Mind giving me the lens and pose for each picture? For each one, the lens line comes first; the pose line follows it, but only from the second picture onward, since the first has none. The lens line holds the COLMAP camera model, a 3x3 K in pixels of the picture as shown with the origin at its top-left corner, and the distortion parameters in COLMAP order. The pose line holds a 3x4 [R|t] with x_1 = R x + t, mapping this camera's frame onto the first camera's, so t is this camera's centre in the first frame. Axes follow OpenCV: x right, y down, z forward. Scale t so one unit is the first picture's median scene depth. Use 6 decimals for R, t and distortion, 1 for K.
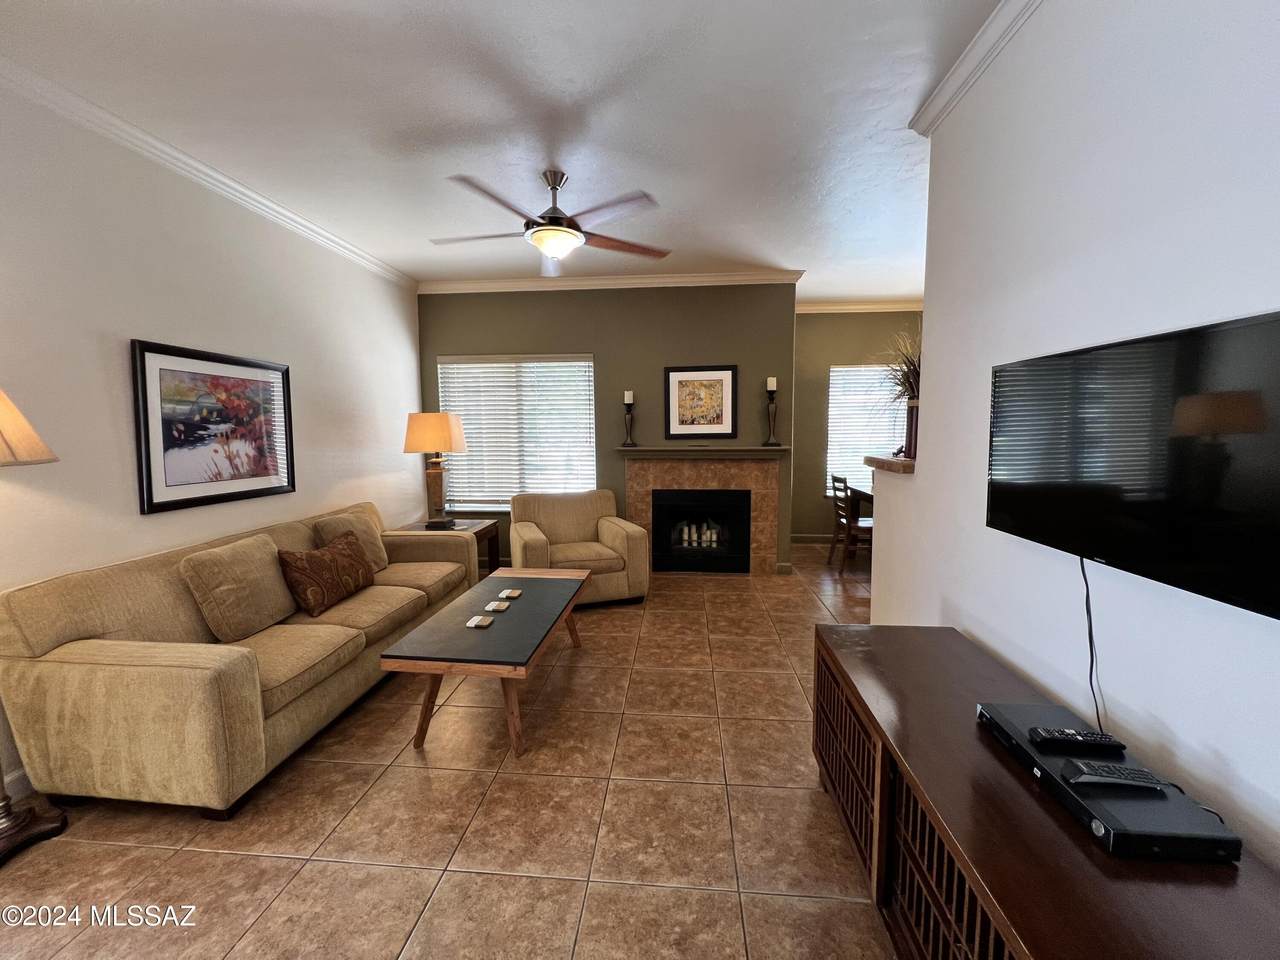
lens RADIAL K [[515.2, 0, 636.4], [0, 515.2, 478.8], [0, 0, 1]] dist [0.000796, 0.000418]
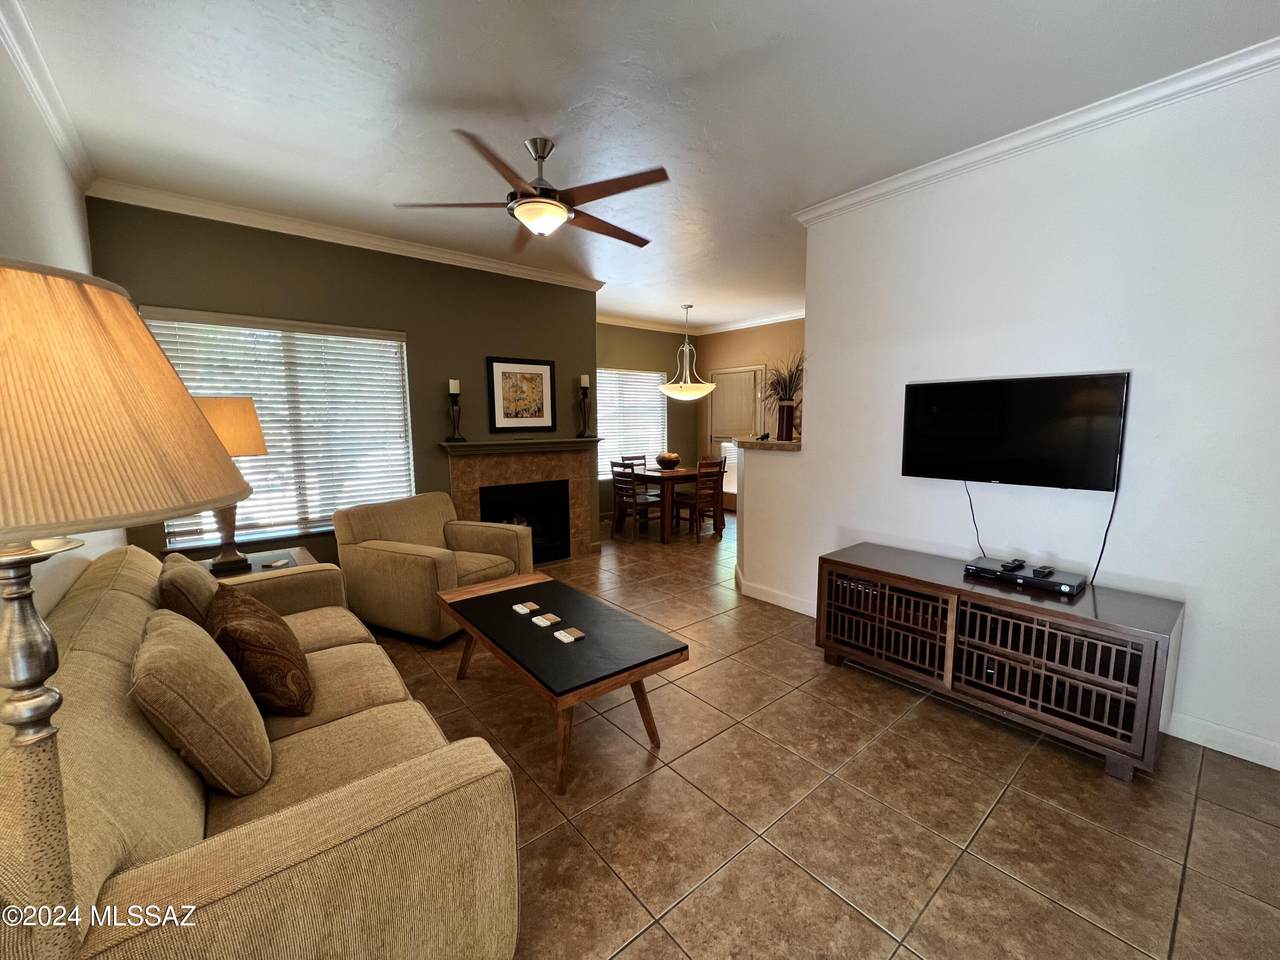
lens RADIAL K [[515.2, 0, 638.0], [0, 515.2, 478.8], [0, 0, 1]] dist [0.000796, 0.000418]
pose [[0.706079, -0.076892, 0.703946, -0.437900], [0.070513, 0.996781, 0.038152, -0.010521], [-0.704614, 0.022699, 0.709228, 0.144709]]
